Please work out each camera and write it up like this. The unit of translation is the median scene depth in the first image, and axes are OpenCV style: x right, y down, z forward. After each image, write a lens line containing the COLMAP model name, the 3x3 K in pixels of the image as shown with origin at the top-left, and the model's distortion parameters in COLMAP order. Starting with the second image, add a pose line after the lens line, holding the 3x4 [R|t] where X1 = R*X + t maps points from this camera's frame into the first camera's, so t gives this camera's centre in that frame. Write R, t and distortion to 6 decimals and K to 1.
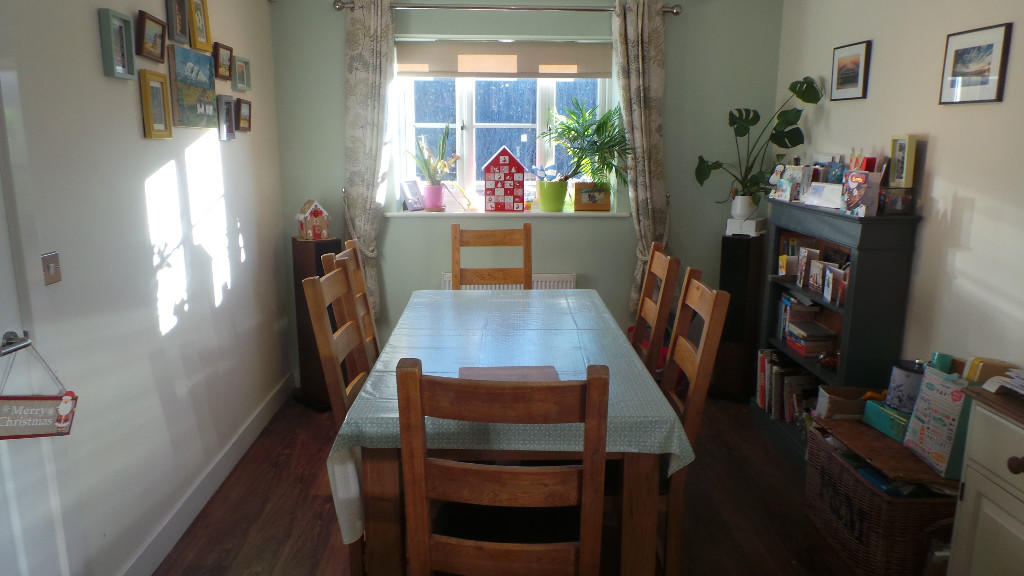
lens RADIAL K [[705.7, 0, 508.4], [0, 705.7, 283.7], [0, 0, 1]] dist [-0.009647, 0.001107]
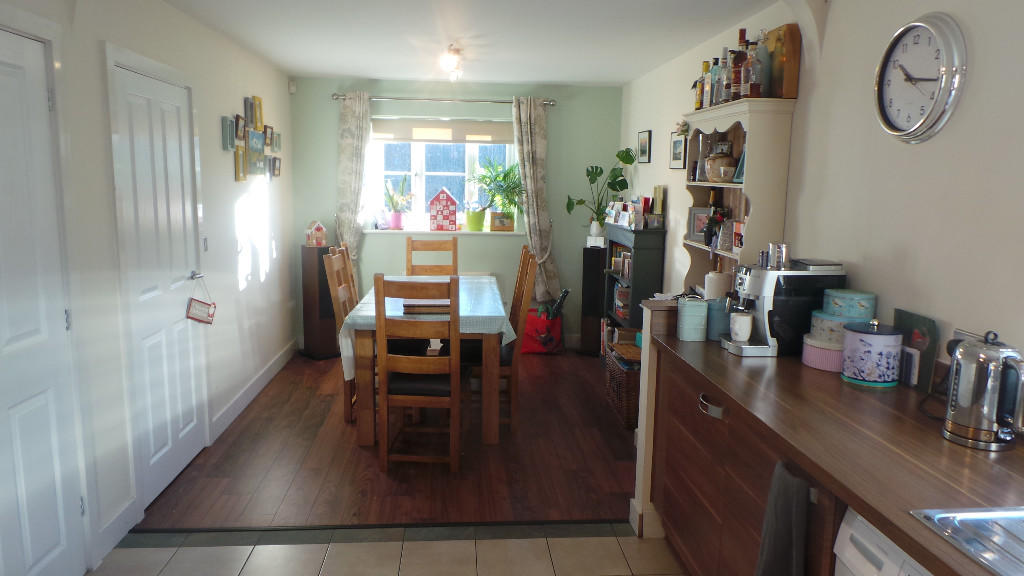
lens RADIAL K [[705.7, 0, 515.9], [0, 705.7, 288.8], [0, 0, 1]] dist [-0.009647, 0.001107]
pose [[0.998562, 0.006080, 0.053262, 0.080285], [-0.003502, 0.998824, -0.048365, 0.107316], [-0.053493, 0.048109, 0.997409, -0.577470]]
